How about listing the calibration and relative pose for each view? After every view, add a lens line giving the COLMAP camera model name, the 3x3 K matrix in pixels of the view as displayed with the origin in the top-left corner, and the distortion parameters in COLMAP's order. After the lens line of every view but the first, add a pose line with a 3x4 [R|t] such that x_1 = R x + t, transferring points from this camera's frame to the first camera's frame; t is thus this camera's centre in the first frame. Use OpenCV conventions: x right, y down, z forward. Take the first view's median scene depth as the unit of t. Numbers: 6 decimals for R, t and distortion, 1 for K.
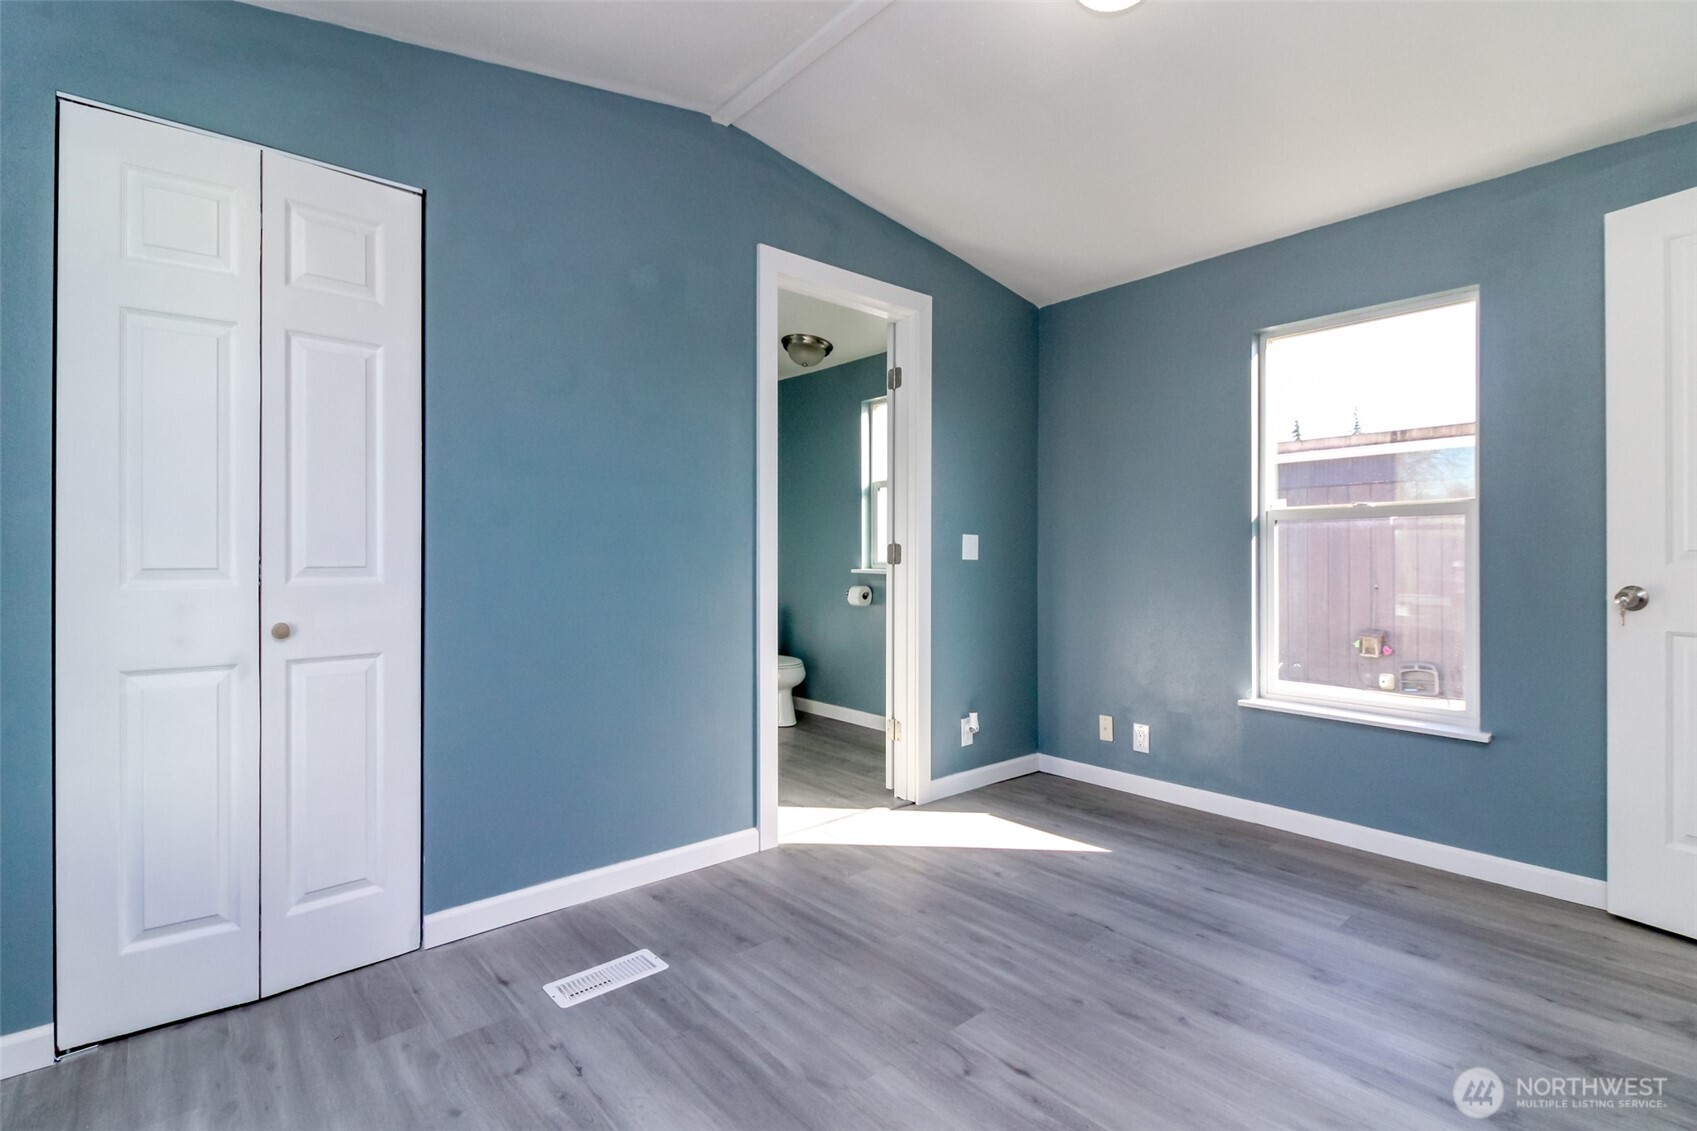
lens RADIAL K [[788.0, 0, 834.2], [0, 788.0, 555.3], [0, 0, 1]] dist [0.009398, -0.000124]
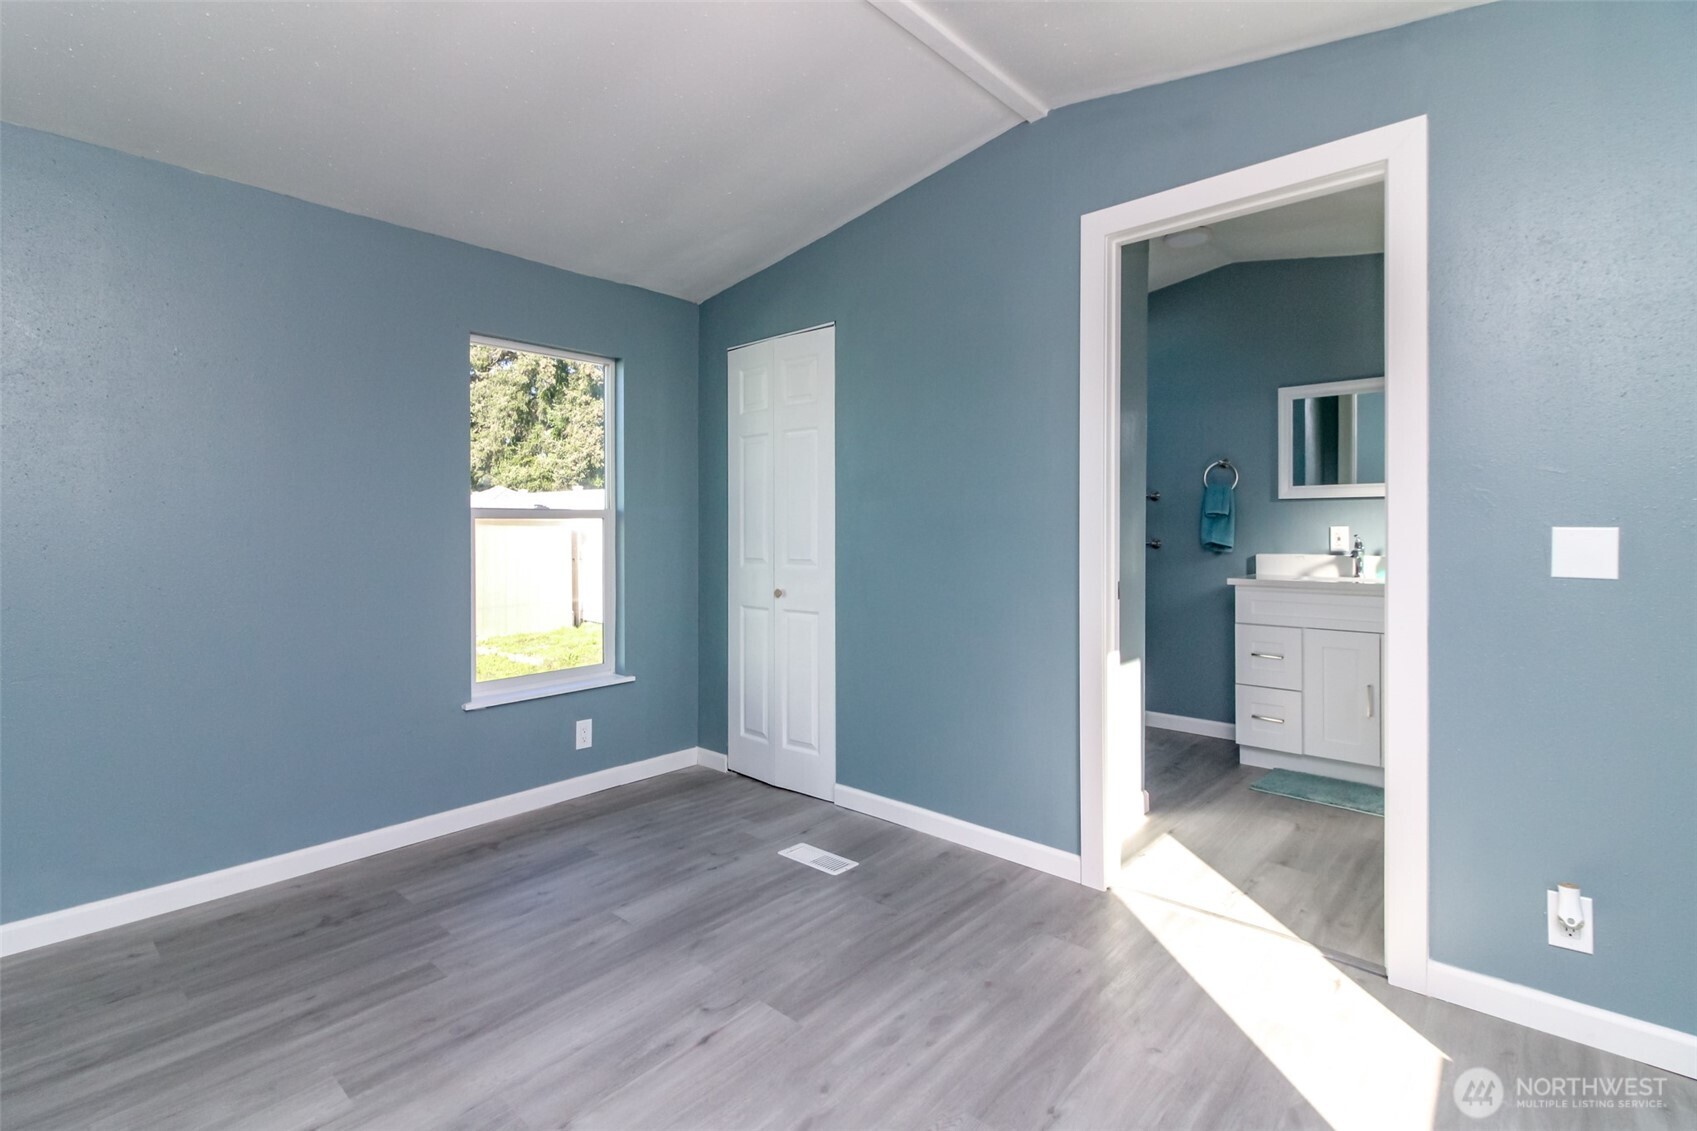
lens RADIAL K [[786.3, 0, 808.9], [0, 786.3, 528.8], [0, 0, 1]] dist [-0.000696, -0.000376]
pose [[0.102586, -0.003302, -0.994719, 1.072391], [0.006270, 0.999977, -0.002673, -0.046427], [0.994704, -0.005962, 0.102605, 0.823975]]
